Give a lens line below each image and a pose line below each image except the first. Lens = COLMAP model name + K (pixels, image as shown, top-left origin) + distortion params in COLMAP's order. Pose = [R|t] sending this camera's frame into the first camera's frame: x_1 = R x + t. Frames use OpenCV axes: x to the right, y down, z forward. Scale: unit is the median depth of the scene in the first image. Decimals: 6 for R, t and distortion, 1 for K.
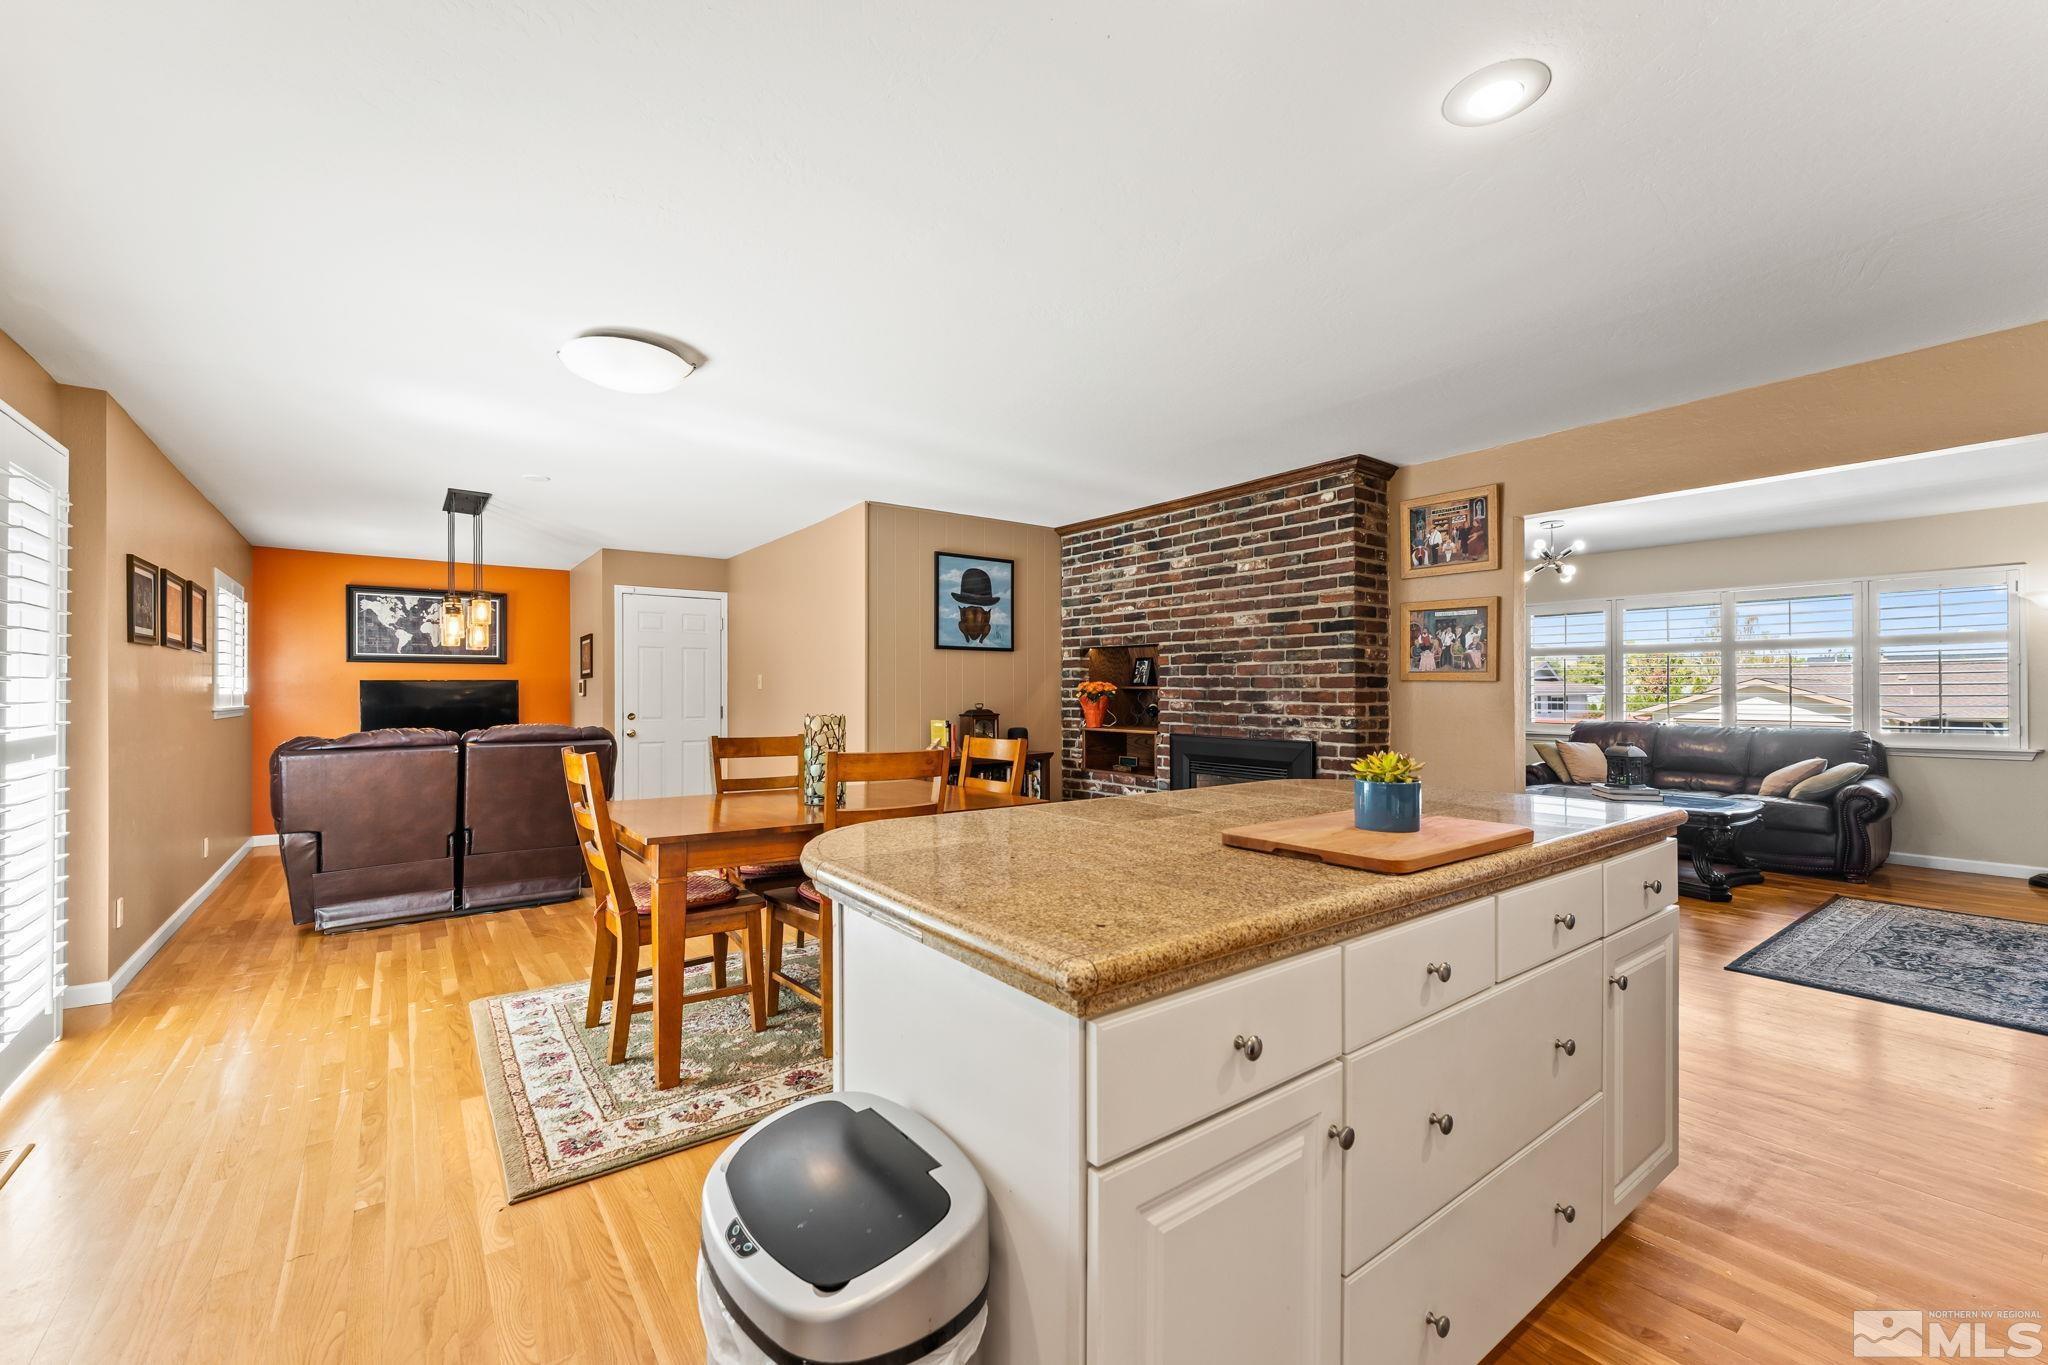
lens RADIAL K [[832.4, 0, 1015.5], [0, 832.4, 685.9], [0, 0, 1]] dist [-0.003164, -0.000206]
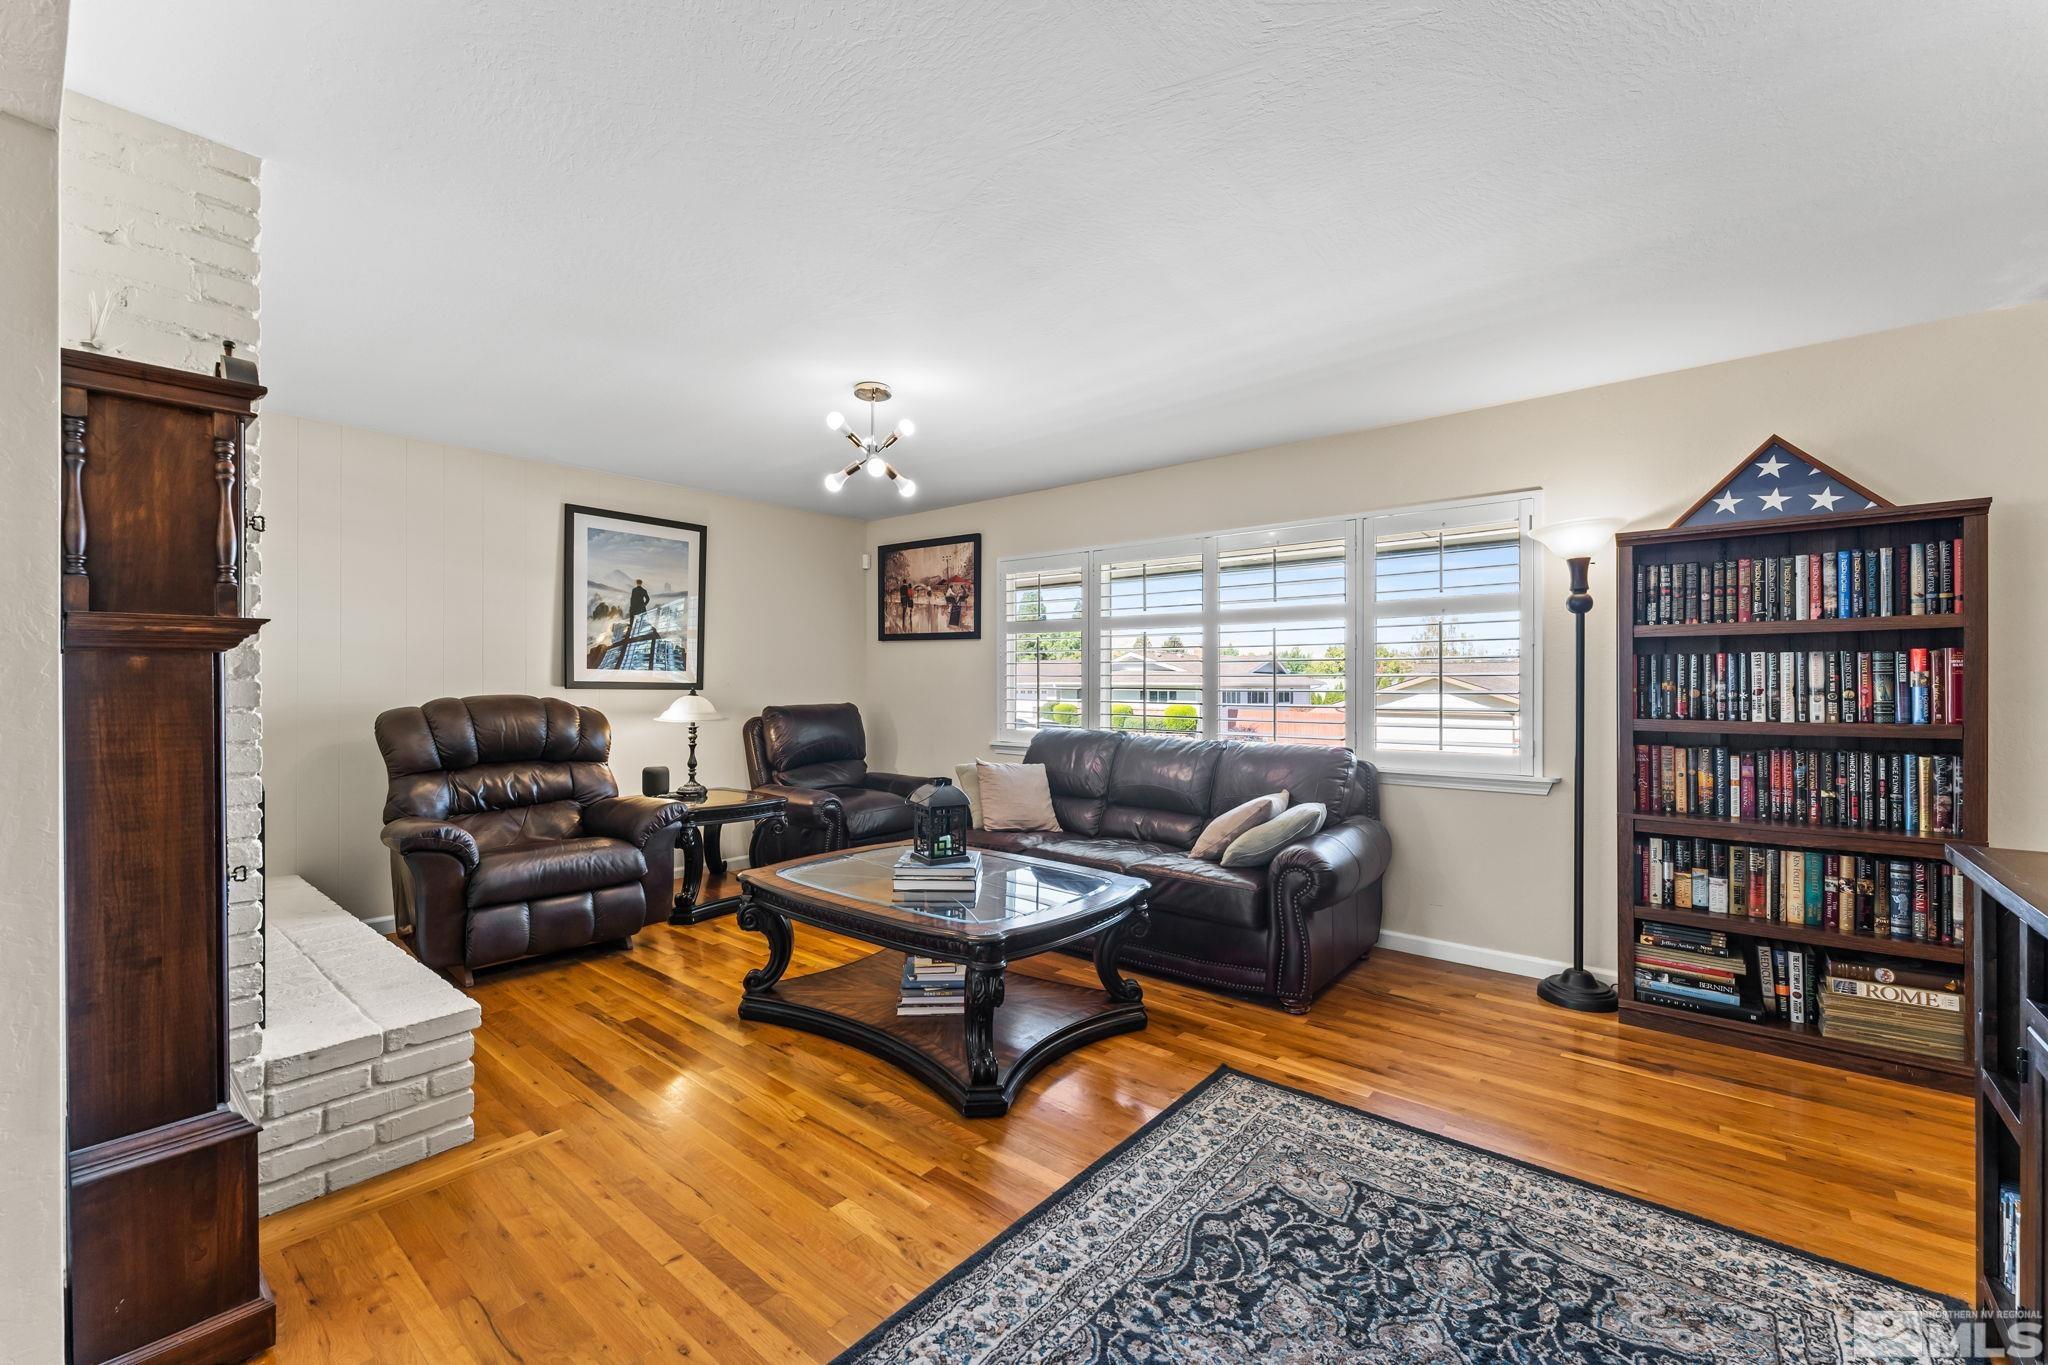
lens RADIAL K [[832.4, 0, 1015.5], [0, 832.4, 685.9], [0, 0, 1]] dist [-0.003164, -0.000206]
pose [[0.976929, -0.004560, 0.213516, 0.643903], [0.000888, 0.999850, 0.017293, -0.006295], [-0.213563, -0.016705, 0.976786, 0.430022]]
